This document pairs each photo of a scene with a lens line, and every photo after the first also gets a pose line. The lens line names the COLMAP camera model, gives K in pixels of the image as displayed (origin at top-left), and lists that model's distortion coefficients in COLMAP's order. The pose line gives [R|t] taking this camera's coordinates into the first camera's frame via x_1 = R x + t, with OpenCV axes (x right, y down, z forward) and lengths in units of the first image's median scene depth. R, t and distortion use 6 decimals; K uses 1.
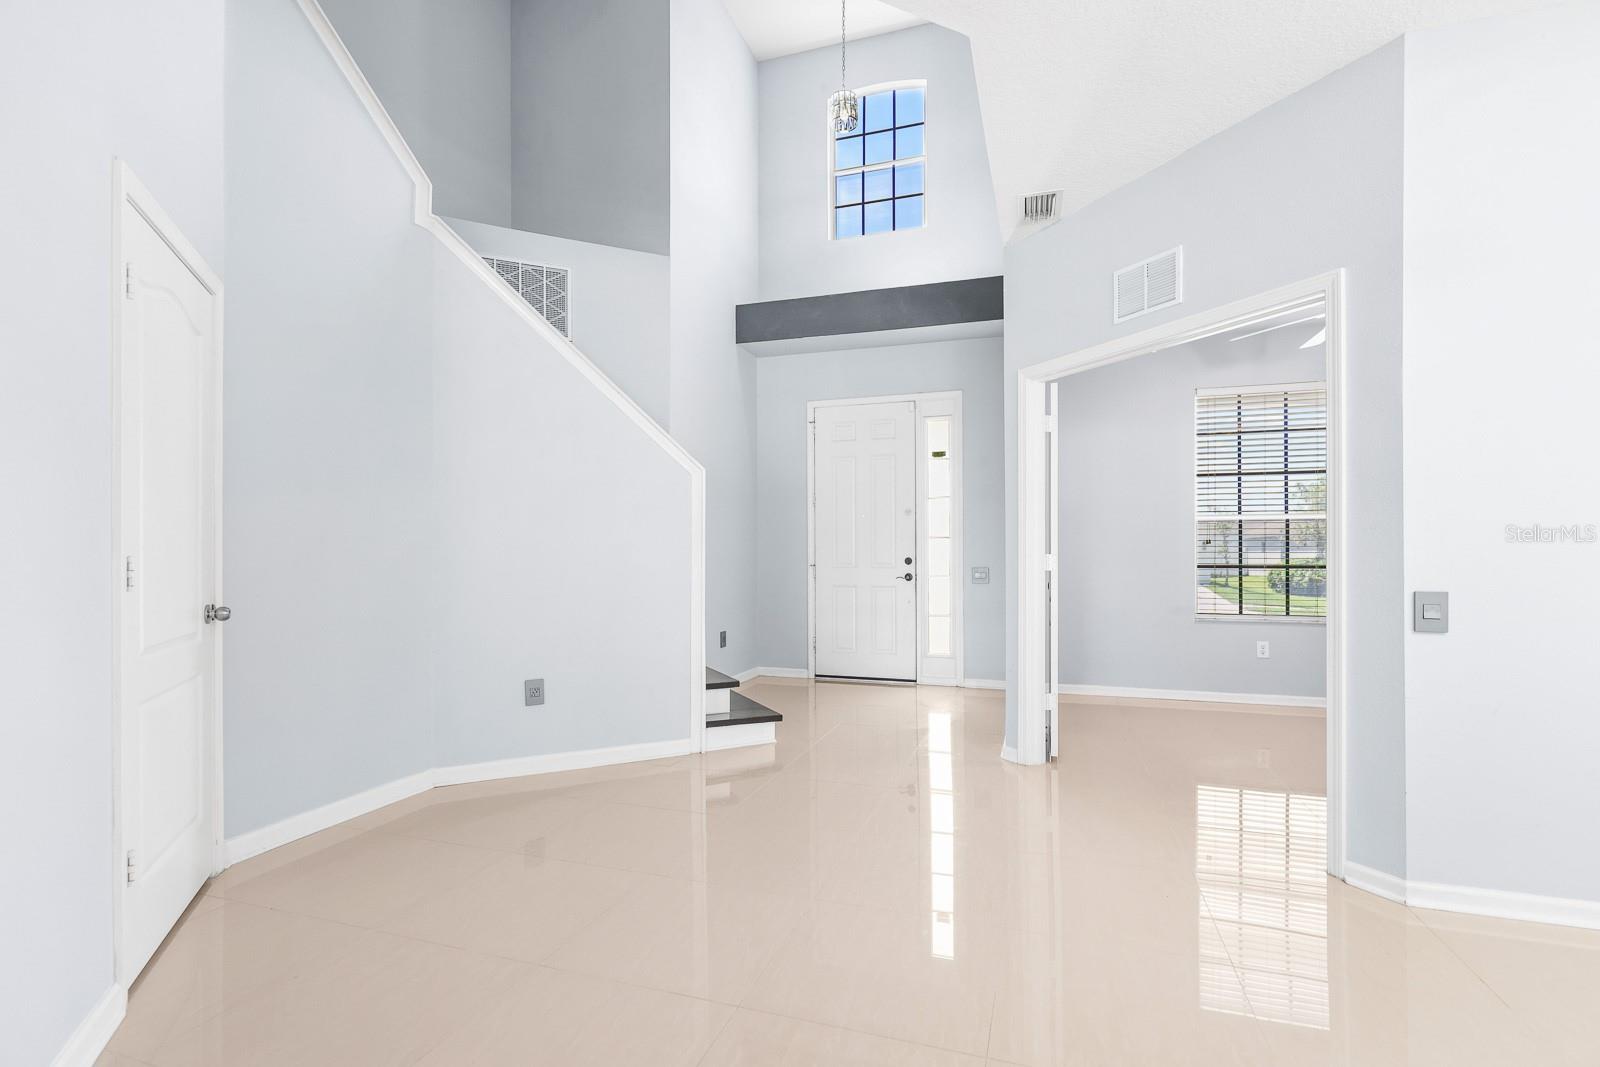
lens RADIAL K [[734.8, 0, 805.0], [0, 734.8, 551.3], [0, 0, 1]] dist [0.001527, 0.000027]
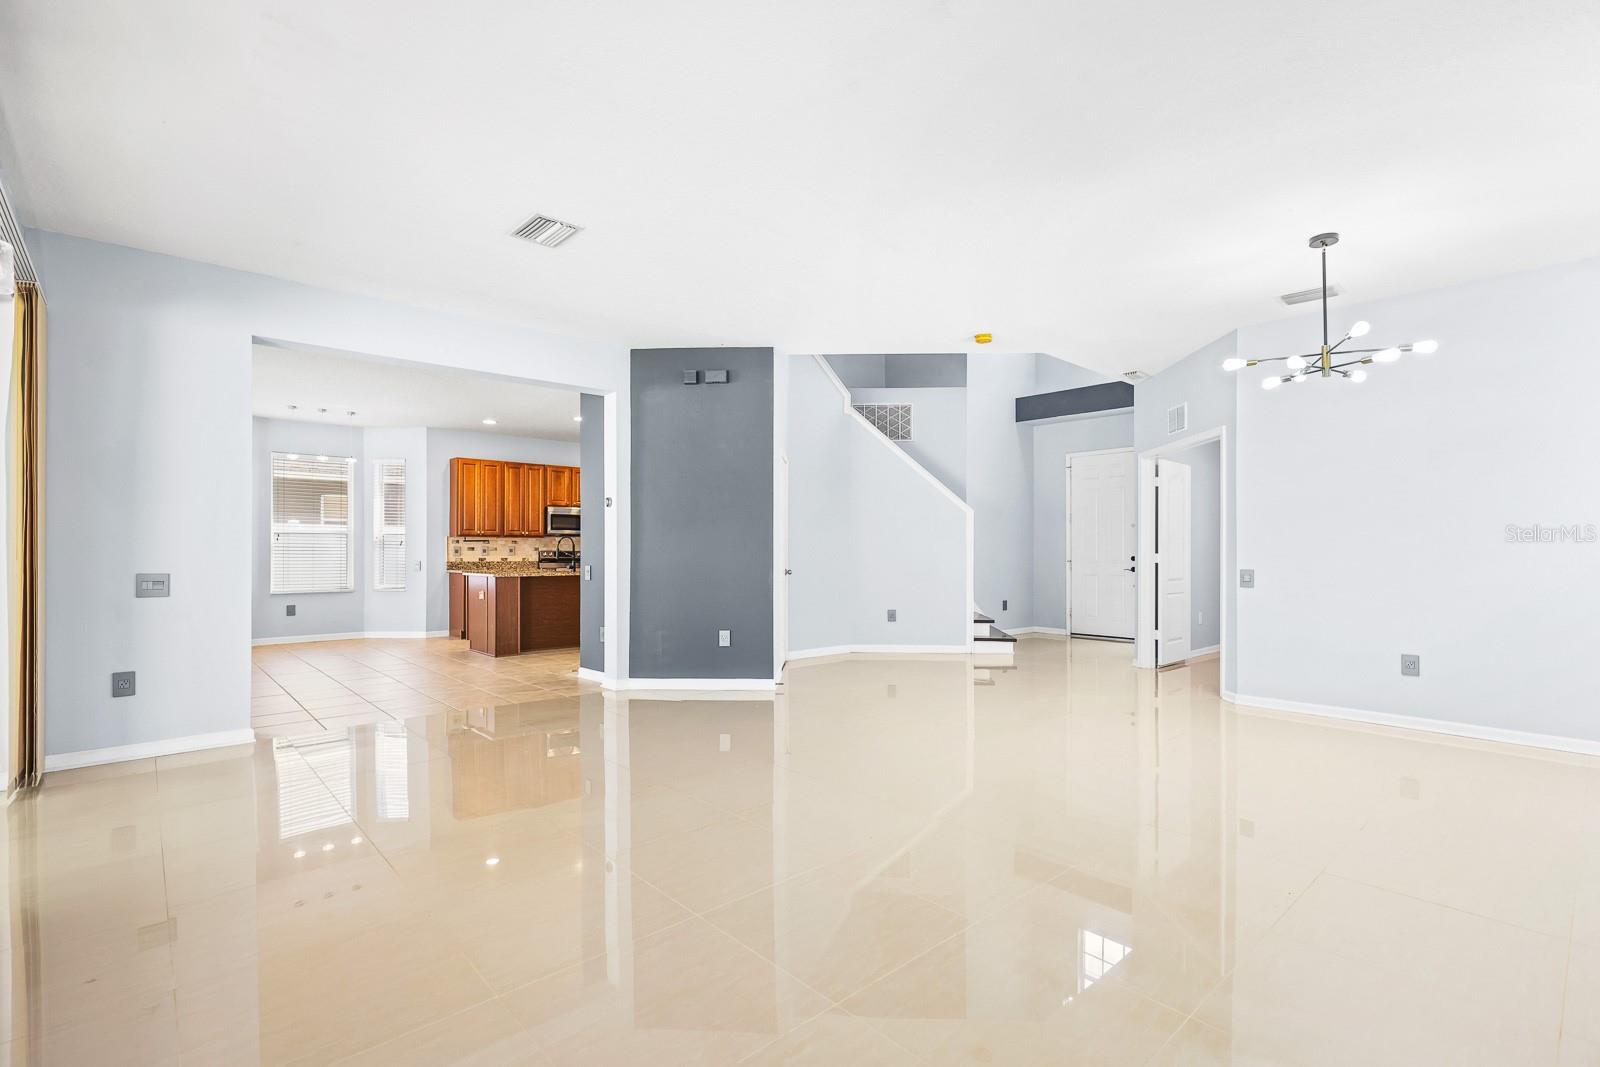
lens RADIAL K [[734.8, 0, 805.0], [0, 734.8, 551.3], [0, 0, 1]] dist [0.001527, 0.000027]
pose [[0.876722, 0.002974, -0.480989, 0.393769], [-0.003676, 0.999993, -0.000516, 0.002484], [0.480984, 0.002221, 0.876726, -0.896887]]
